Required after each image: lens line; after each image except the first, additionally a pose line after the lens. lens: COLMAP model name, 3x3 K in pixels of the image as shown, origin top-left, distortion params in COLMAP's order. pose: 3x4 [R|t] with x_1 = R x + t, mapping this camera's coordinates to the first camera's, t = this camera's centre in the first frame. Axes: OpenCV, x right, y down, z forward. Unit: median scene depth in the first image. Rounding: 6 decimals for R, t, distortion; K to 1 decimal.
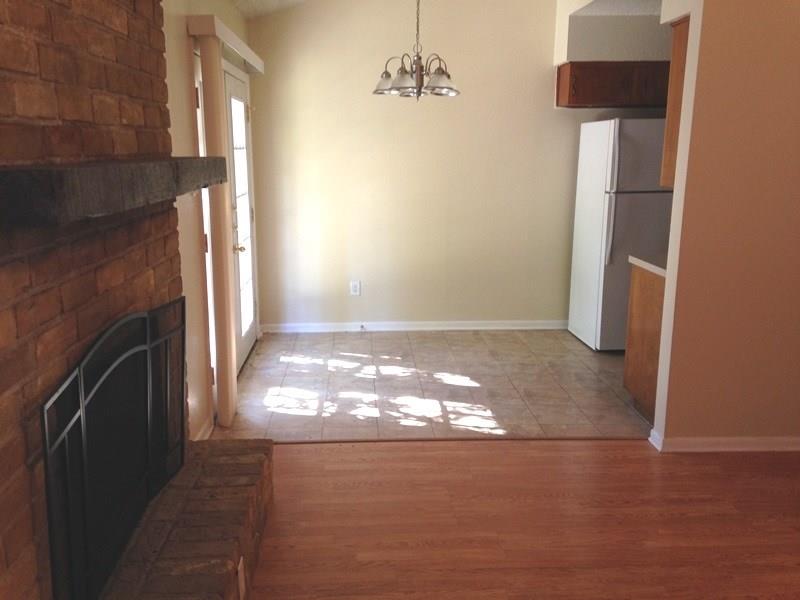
lens RADIAL K [[731.7, 0, 400.0], [0, 731.7, 300.0], [0, 0, 1]] dist [0.158197, -0.211103]
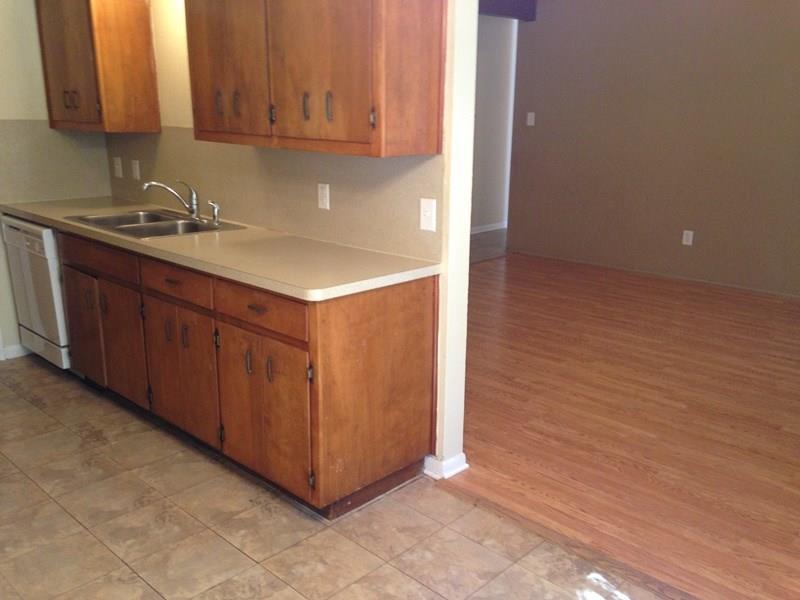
lens RADIAL K [[731.7, 0, 400.0], [0, 731.7, 300.0], [0, 0, 1]] dist [0.158197, -0.211103]
pose [[-0.673095, -0.207735, 0.709781, -0.106148], [0.141223, 0.905975, 0.399080, -0.221819], [-0.725947, 0.368857, -0.580470, 1.069873]]
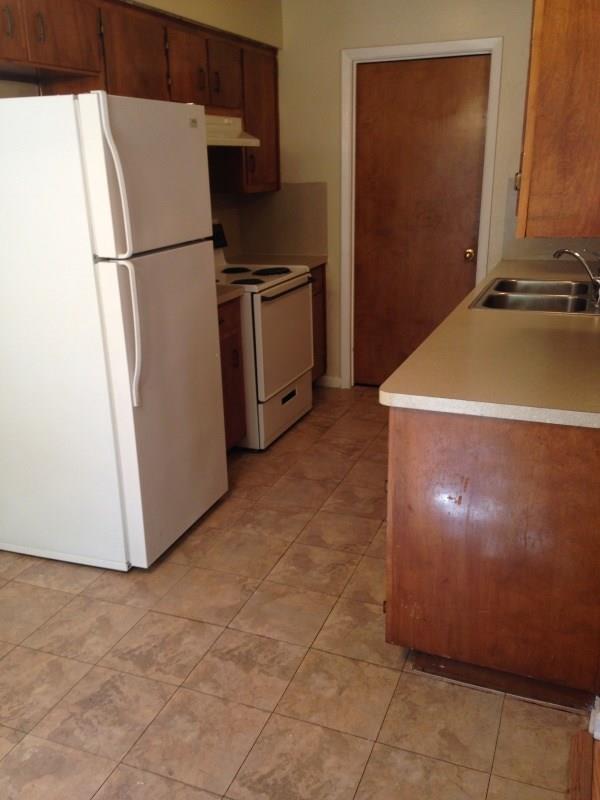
lens RADIAL K [[731.7, 0, 300.0], [0, 731.7, 400.0], [0, 0, 1]] dist [0.158197, -0.211103]
pose [[0.424737, -0.302634, 0.853235, -0.090213], [0.212273, 0.949489, 0.231106, -0.144921], [-0.880079, 0.082959, 0.467525, 0.697100]]
